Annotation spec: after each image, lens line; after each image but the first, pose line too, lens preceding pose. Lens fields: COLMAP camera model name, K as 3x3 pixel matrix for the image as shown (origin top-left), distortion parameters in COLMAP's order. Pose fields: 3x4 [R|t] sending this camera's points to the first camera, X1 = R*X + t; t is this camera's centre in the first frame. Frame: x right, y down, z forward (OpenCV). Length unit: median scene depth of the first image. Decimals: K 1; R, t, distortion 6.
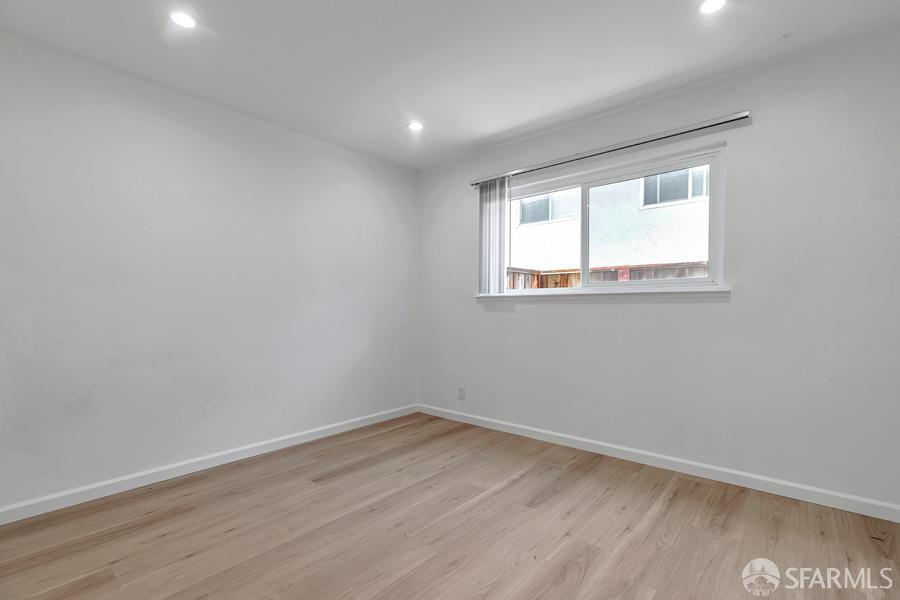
lens RADIAL K [[411.7, 0, 453.6], [0, 411.7, 299.1], [0, 0, 1]] dist [0.004252, 0.000231]
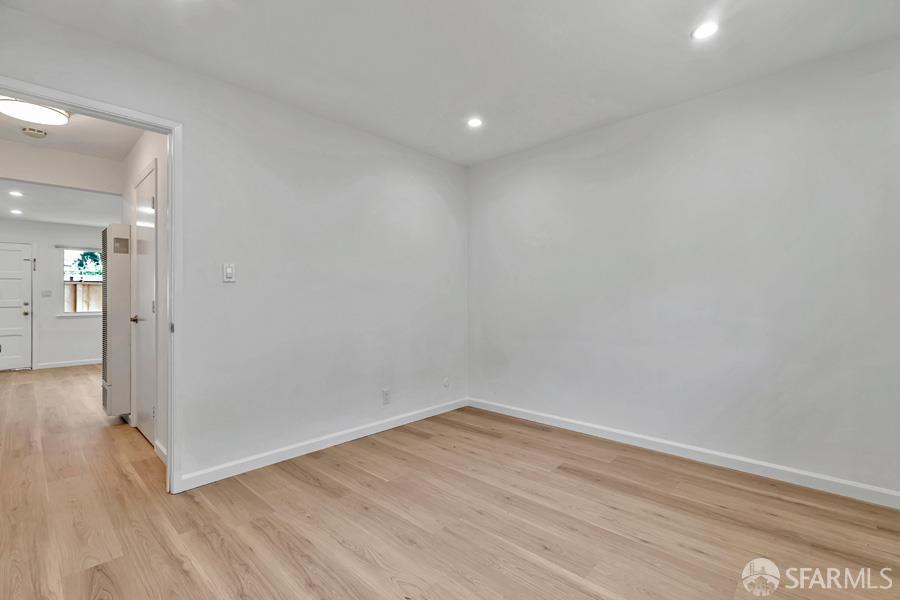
lens RADIAL K [[411.7, 0, 453.6], [0, 411.7, 299.1], [0, 0, 1]] dist [0.004252, 0.000231]
pose [[-0.049659, 0.004887, -0.998754, 0.680945], [0.021237, 0.999767, 0.003836, 0.007025], [0.998540, -0.021020, -0.049751, 0.755753]]
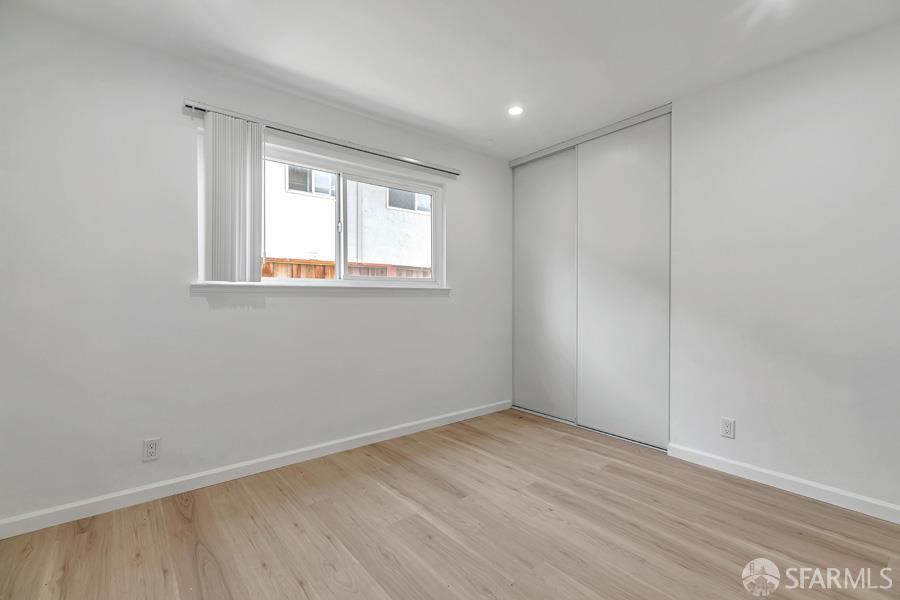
lens RADIAL K [[399.5, 0, 450.0], [0, 399.5, 300.0], [0, 0, 1]] dist [0.007593, 0.000205]
pose [[0.190326, -0.002151, 0.981719, -0.657706], [-0.017978, 0.999822, 0.005677, 0.010132], [-0.981556, -0.018730, 0.190254, 0.708154]]
